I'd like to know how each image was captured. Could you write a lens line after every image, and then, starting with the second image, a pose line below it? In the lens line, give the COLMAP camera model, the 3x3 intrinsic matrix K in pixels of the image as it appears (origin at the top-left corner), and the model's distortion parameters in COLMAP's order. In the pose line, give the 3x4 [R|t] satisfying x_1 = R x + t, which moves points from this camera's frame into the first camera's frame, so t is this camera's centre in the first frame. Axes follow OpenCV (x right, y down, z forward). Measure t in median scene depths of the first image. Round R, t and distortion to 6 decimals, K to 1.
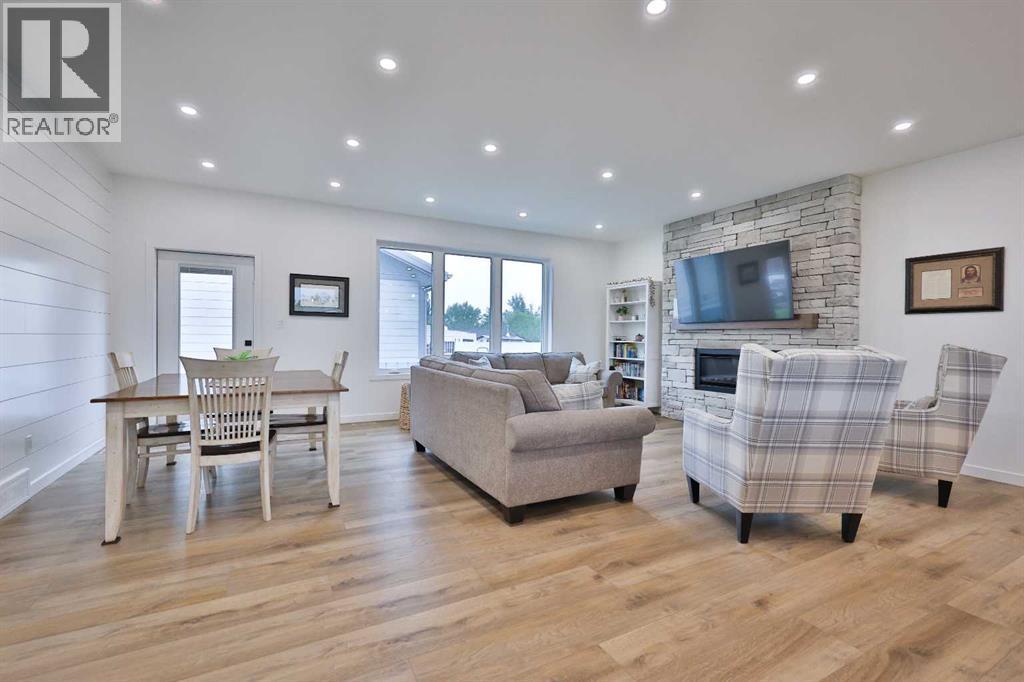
lens RADIAL K [[436.2, 0, 500.6], [0, 436.2, 340.5], [0, 0, 1]] dist [0.006589, -0.001785]
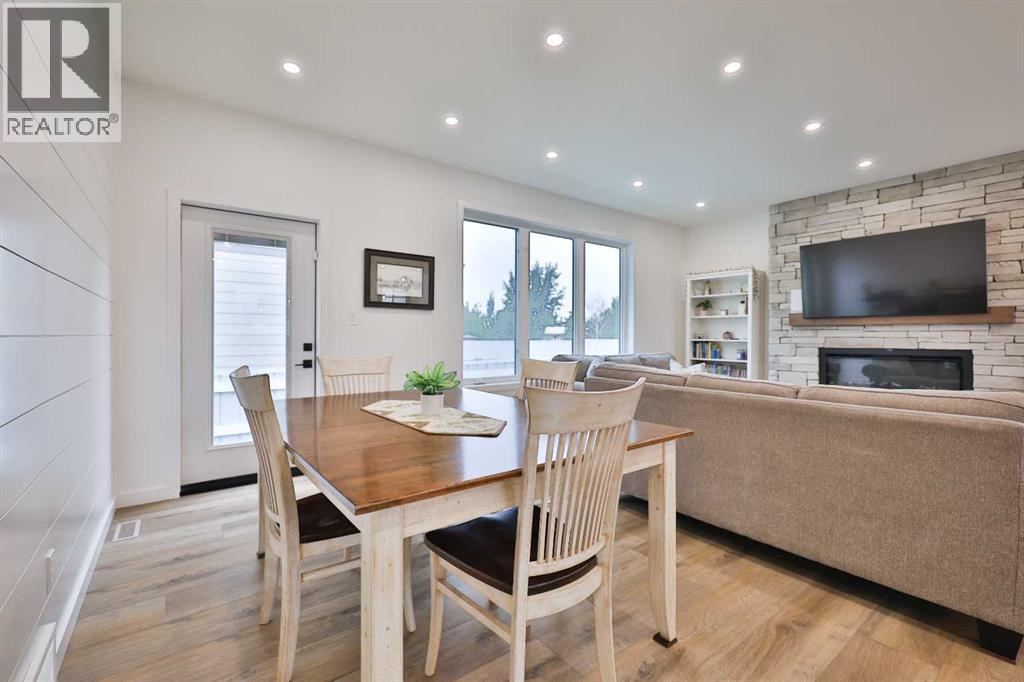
lens RADIAL K [[436.2, 0, 483.0], [0, 436.2, 337.4], [0, 0, 1]] dist [0.006589, -0.001785]
pose [[0.991185, -0.006006, 0.132351, -0.330084], [0.006415, 0.999976, -0.002665, -0.003900], [-0.132332, 0.003491, 0.991199, 0.229508]]
